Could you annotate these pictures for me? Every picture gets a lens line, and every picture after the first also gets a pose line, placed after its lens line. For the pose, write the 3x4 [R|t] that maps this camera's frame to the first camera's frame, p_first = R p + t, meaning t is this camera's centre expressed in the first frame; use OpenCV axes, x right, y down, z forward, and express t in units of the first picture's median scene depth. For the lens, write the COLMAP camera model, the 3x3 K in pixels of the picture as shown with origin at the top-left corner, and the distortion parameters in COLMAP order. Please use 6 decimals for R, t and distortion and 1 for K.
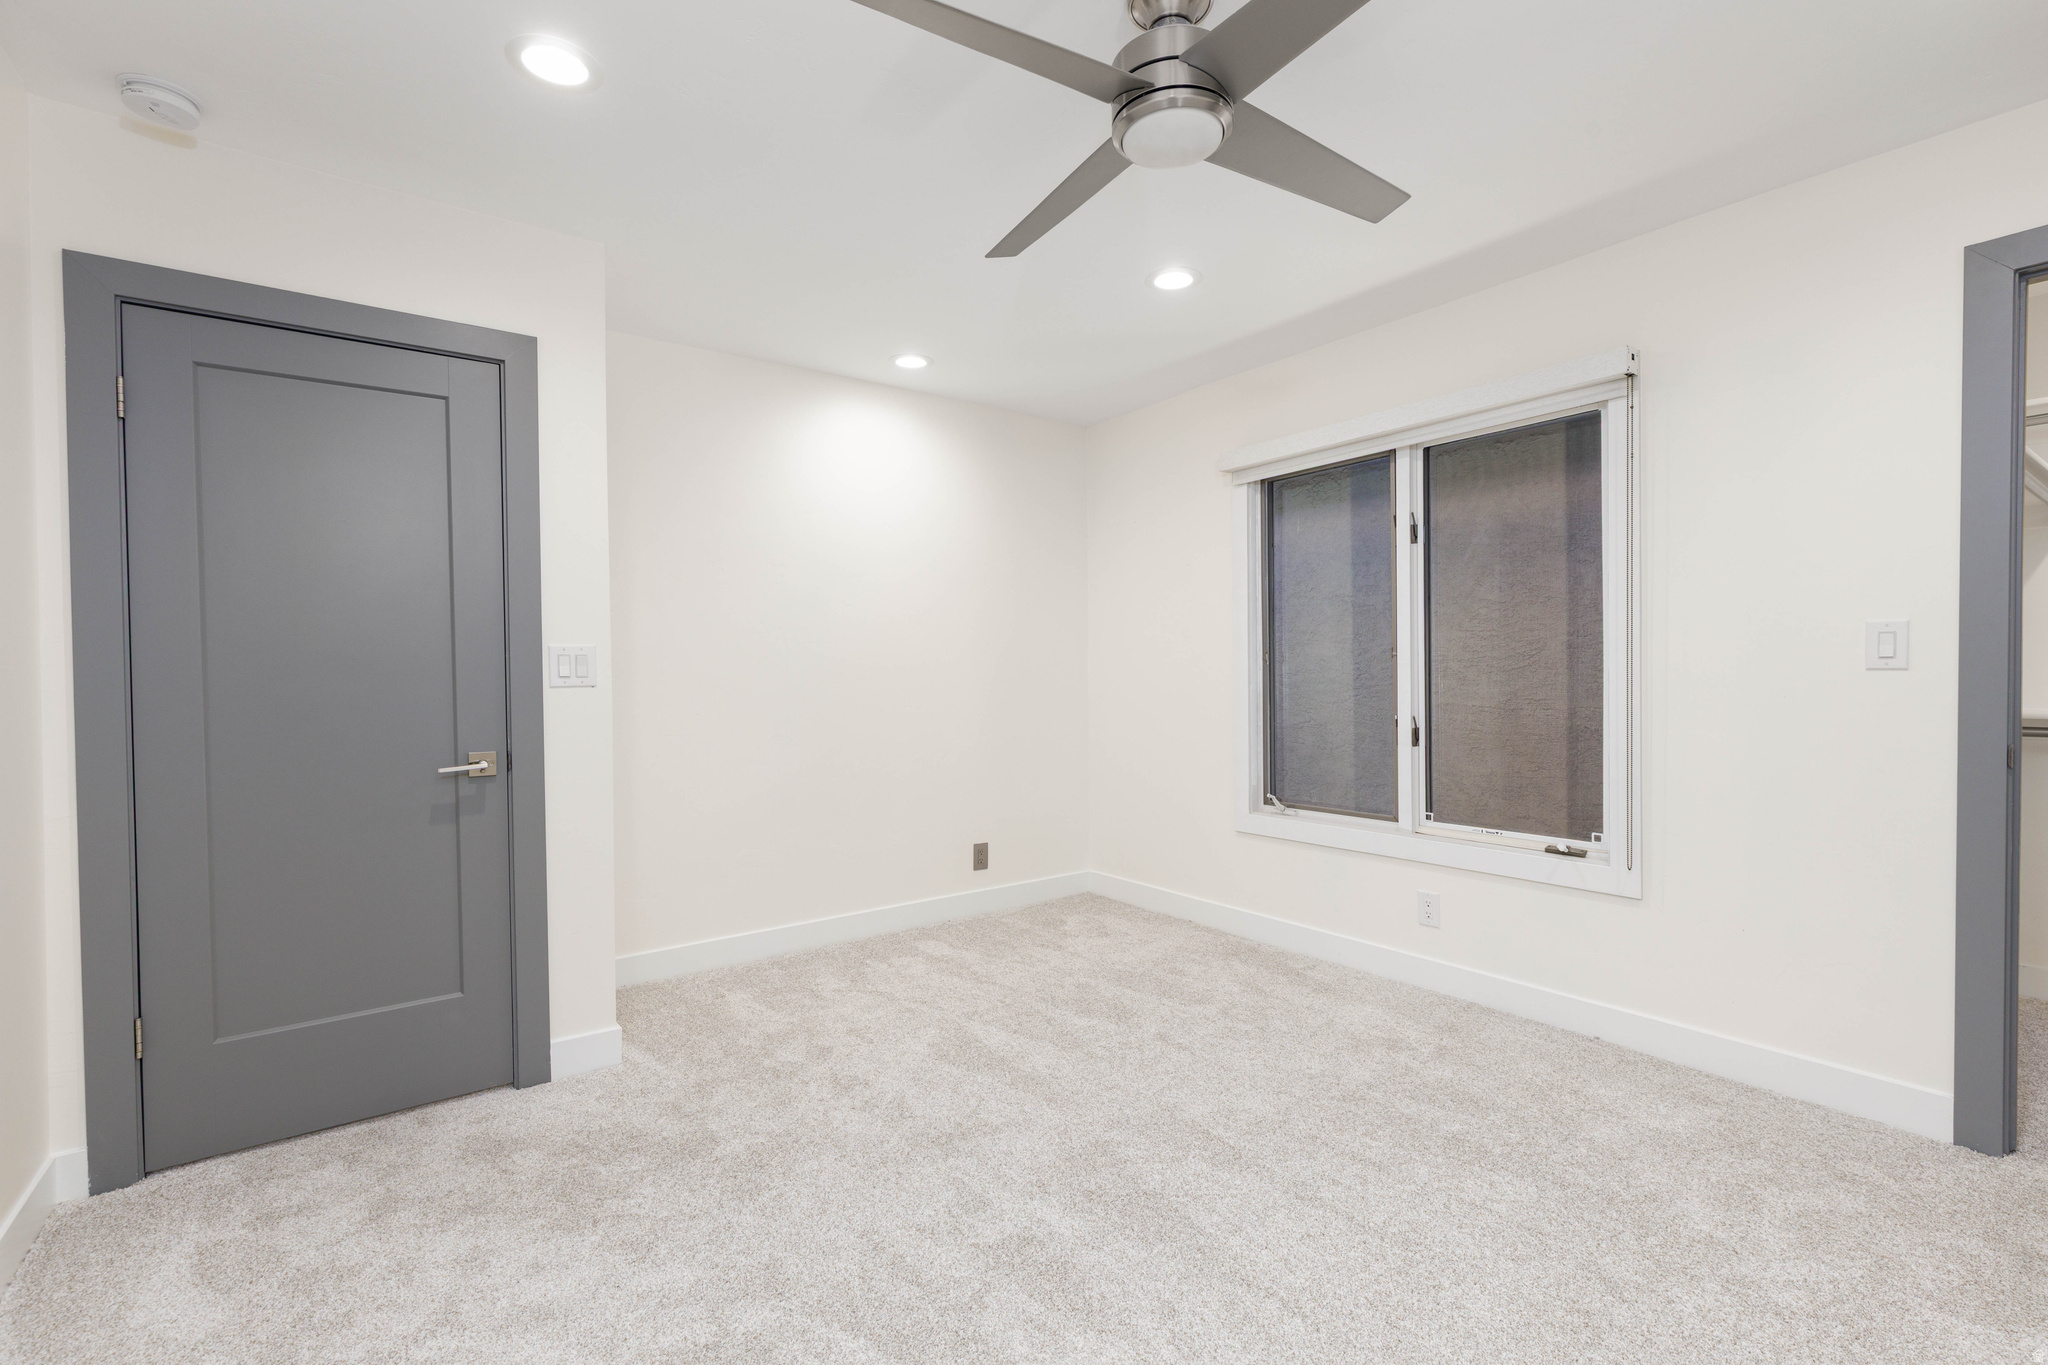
lens RADIAL K [[911.1, 0, 1031.7], [0, 911.1, 684.5], [0, 0, 1]] dist [0.000023, -0.000517]
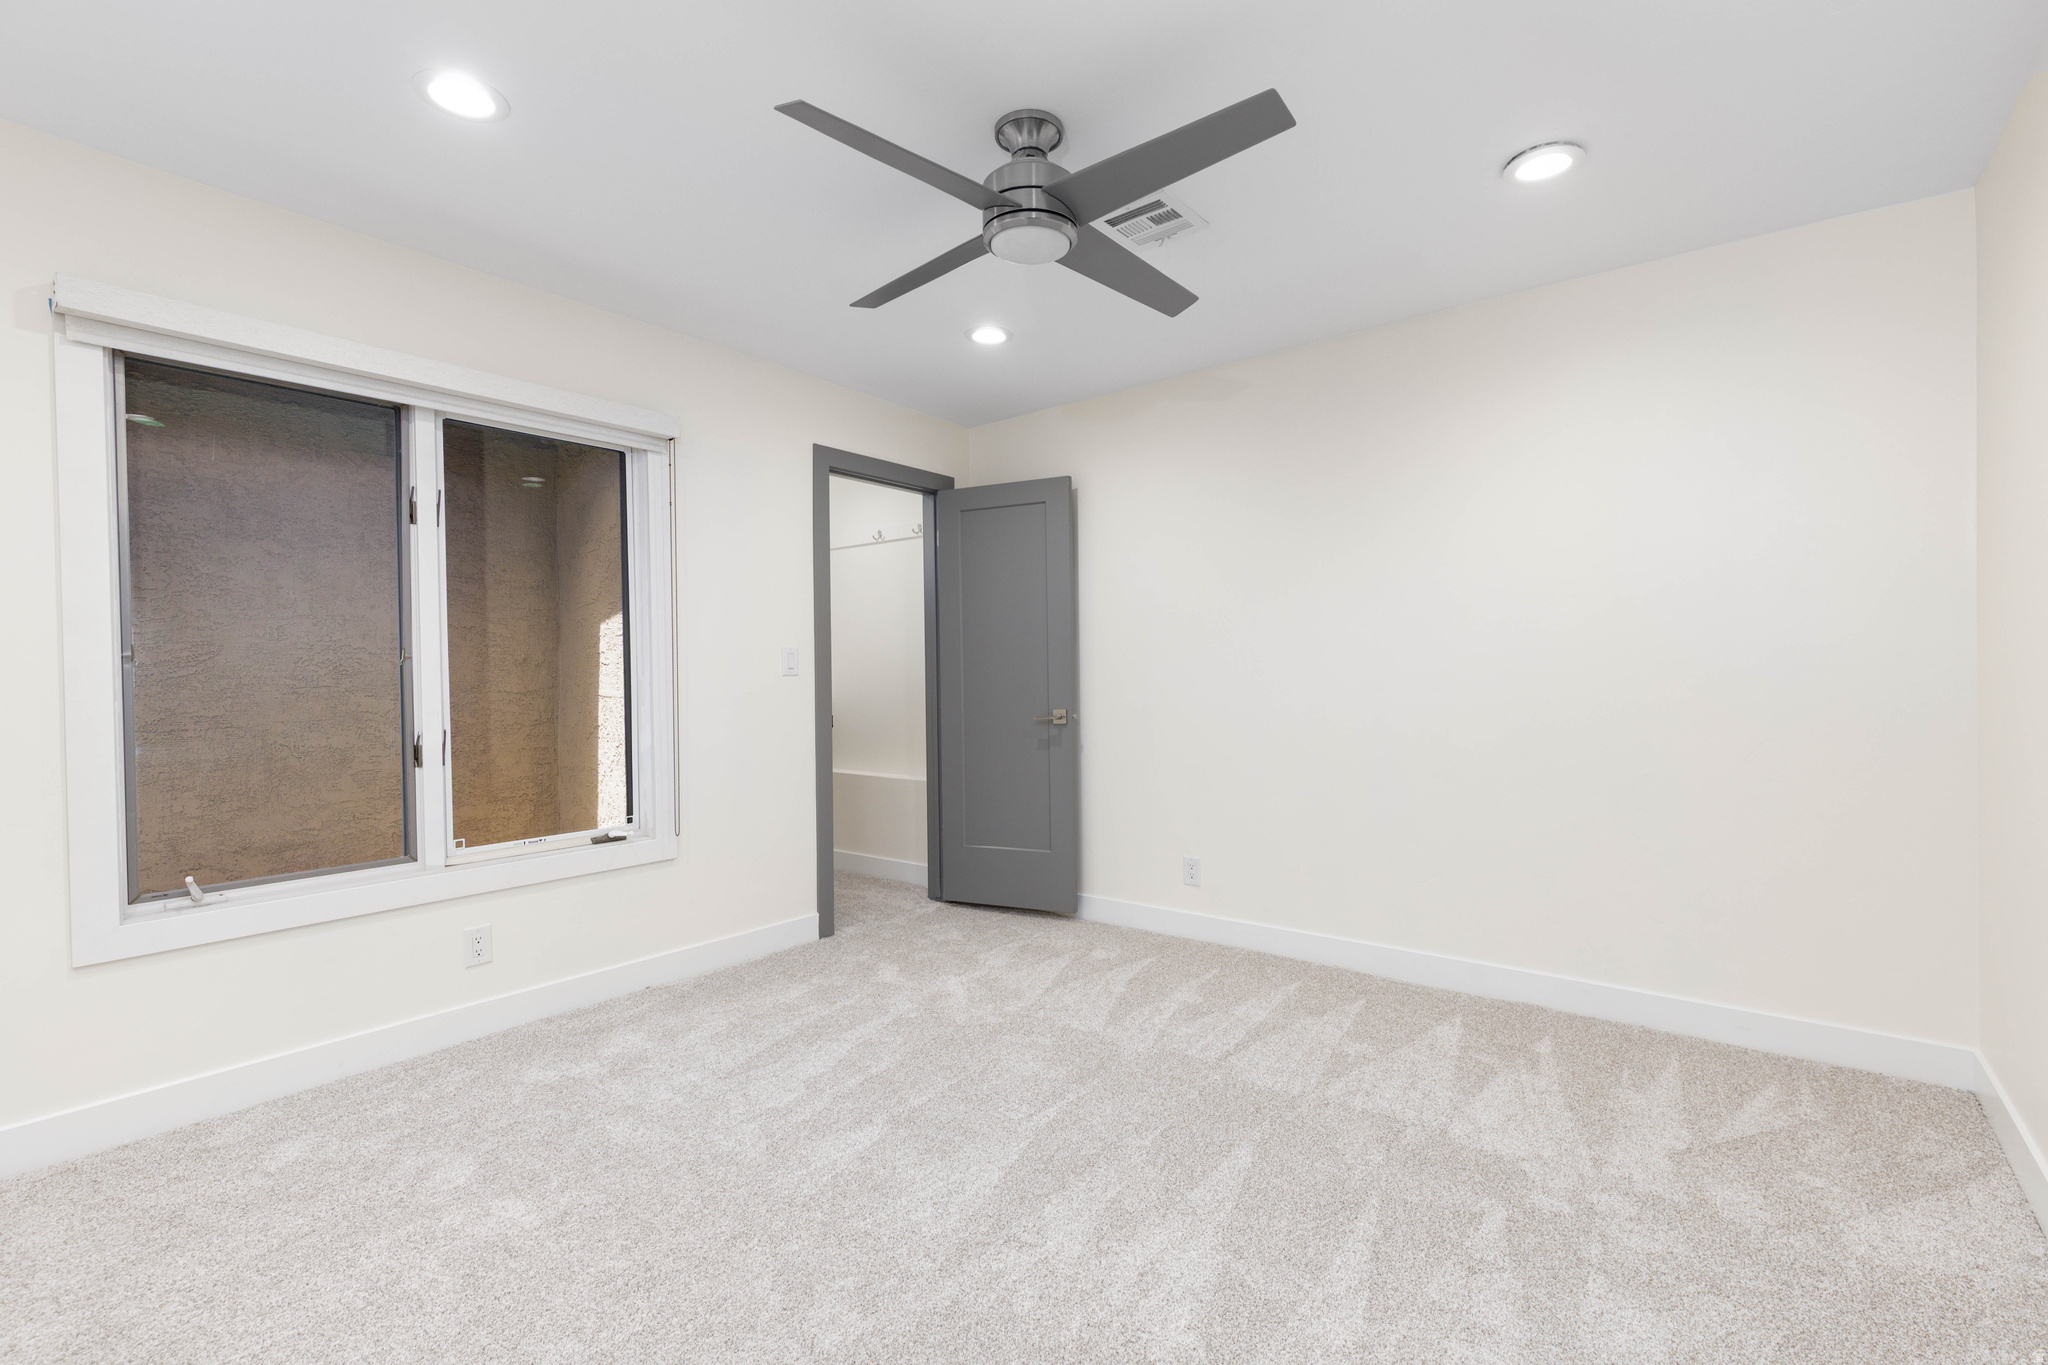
lens RADIAL K [[911.1, 0, 1031.7], [0, 911.1, 684.5], [0, 0, 1]] dist [0.000023, -0.000517]
pose [[-0.255825, -0.000701, 0.966723, -0.555334], [0.021962, 0.999737, 0.006536, -0.001059], [-0.966474, 0.022903, -0.255742, 0.699175]]
